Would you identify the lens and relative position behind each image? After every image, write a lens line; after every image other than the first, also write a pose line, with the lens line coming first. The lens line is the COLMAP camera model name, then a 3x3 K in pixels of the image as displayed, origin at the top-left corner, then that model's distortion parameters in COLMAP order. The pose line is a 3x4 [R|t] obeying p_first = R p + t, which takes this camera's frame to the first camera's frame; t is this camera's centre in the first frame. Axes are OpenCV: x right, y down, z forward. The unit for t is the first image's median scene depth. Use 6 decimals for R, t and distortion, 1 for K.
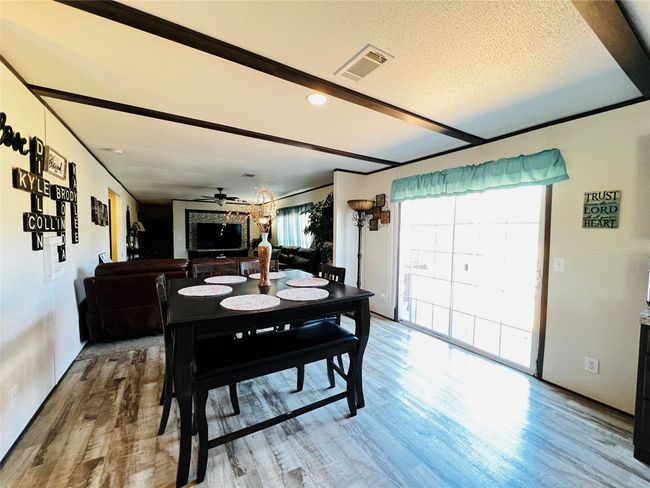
lens RADIAL K [[260.2, 0, 317.6], [0, 260.2, 242.2], [0, 0, 1]] dist [-0.000904, 0.000588]
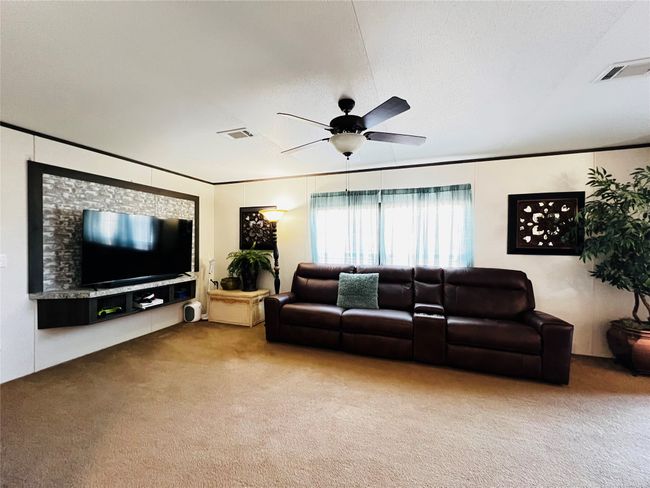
lens RADIAL K [[260.2, 0, 326.2], [0, 260.2, 246.3], [0, 0, 1]] dist [-0.000904, 0.000588]
pose [[0.756863, -0.013272, 0.653439, -0.440091], [0.038946, 0.998933, -0.024821, -0.008652], [-0.652412, 0.044235, 0.756572, 0.548693]]
